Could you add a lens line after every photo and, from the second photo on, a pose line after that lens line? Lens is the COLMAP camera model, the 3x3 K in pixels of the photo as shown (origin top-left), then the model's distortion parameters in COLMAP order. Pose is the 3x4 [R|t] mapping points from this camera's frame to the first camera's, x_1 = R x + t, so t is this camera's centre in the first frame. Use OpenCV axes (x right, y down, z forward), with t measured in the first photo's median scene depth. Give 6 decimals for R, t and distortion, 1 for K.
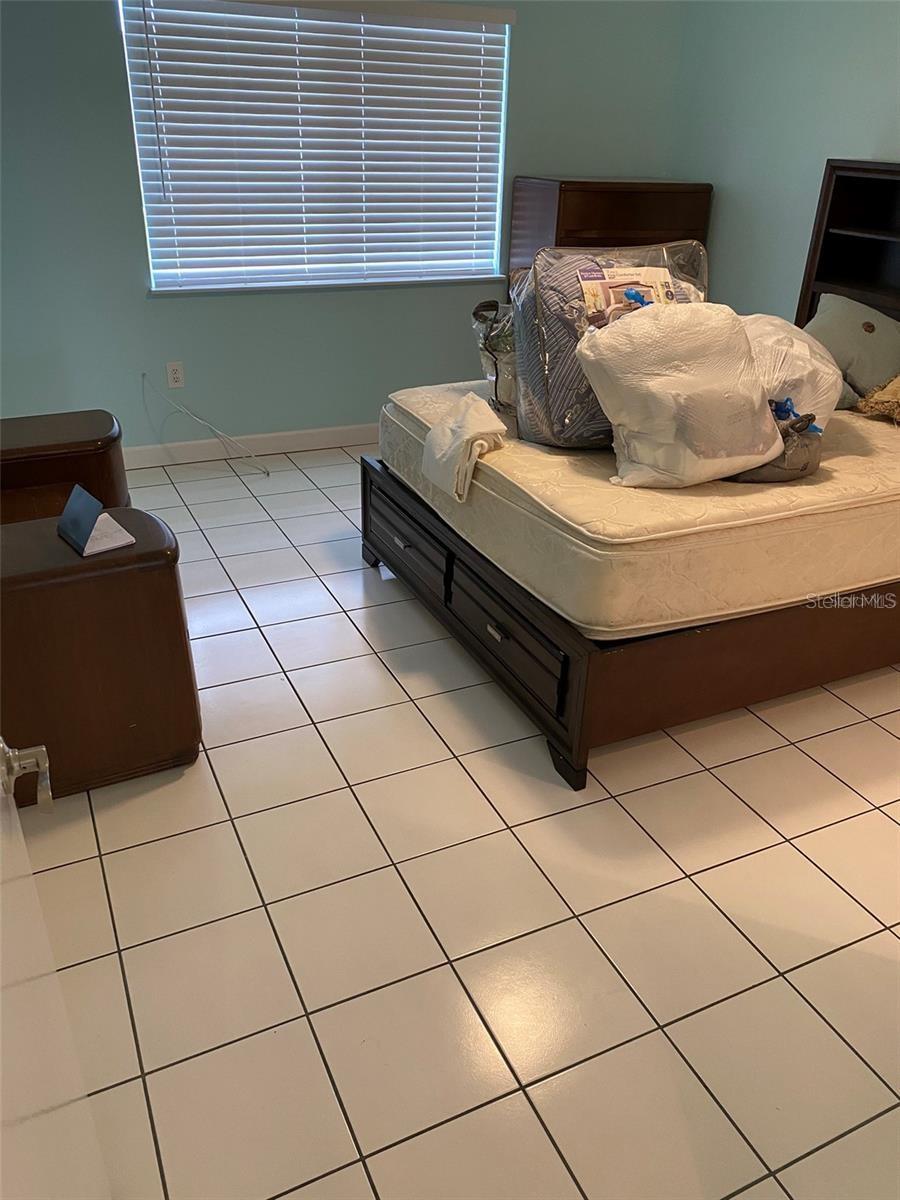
lens RADIAL K [[930.6, 0, 450.3], [0, 930.6, 635.3], [0, 0, 1]] dist [-0.003116, -0.001888]
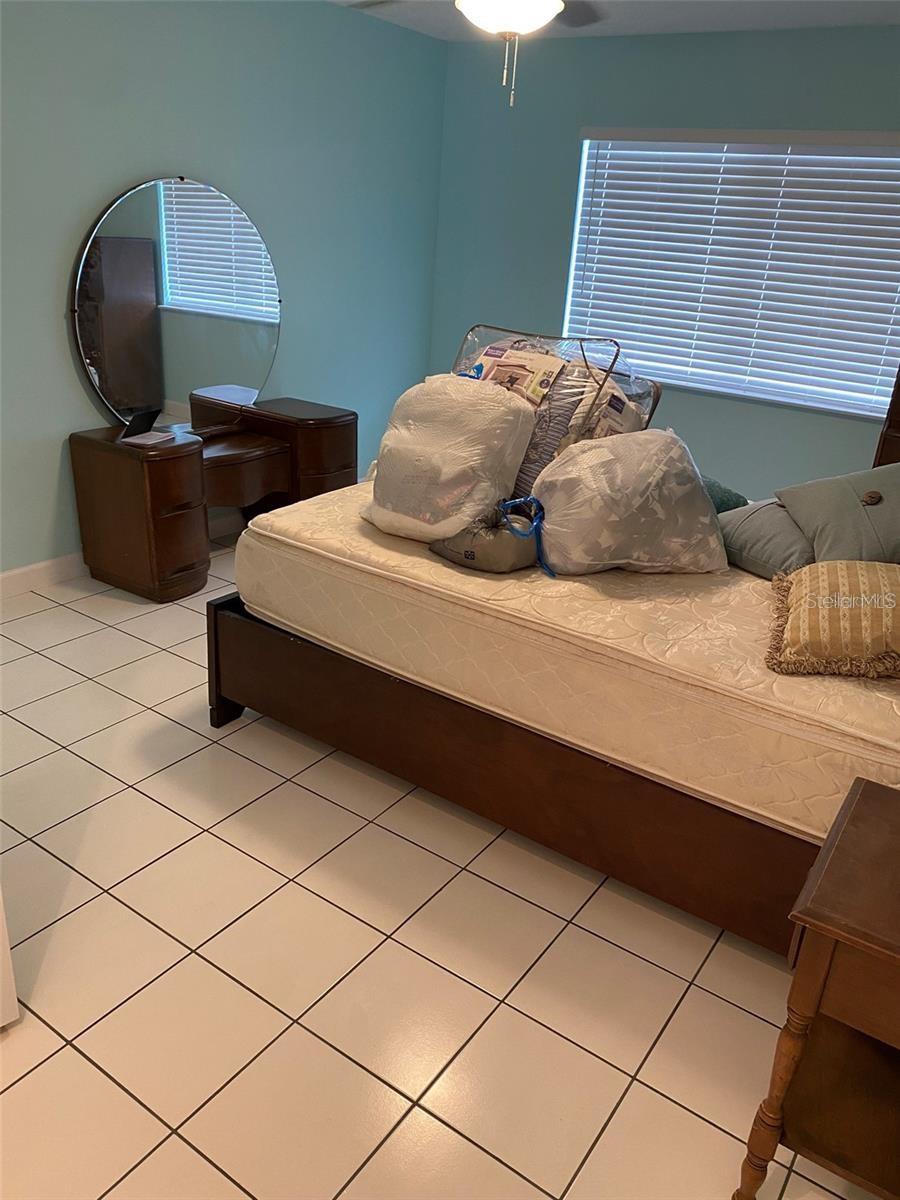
lens RADIAL K [[903.8, 0, 462.6], [0, 903.8, 604.5], [0, 0, 1]] dist [0.111878, -0.169312]
pose [[0.506464, 0.342726, -0.791223, 1.086064], [-0.468278, 0.879828, 0.081360, -0.200251], [0.724024, 0.329306, 0.606091, 0.429549]]
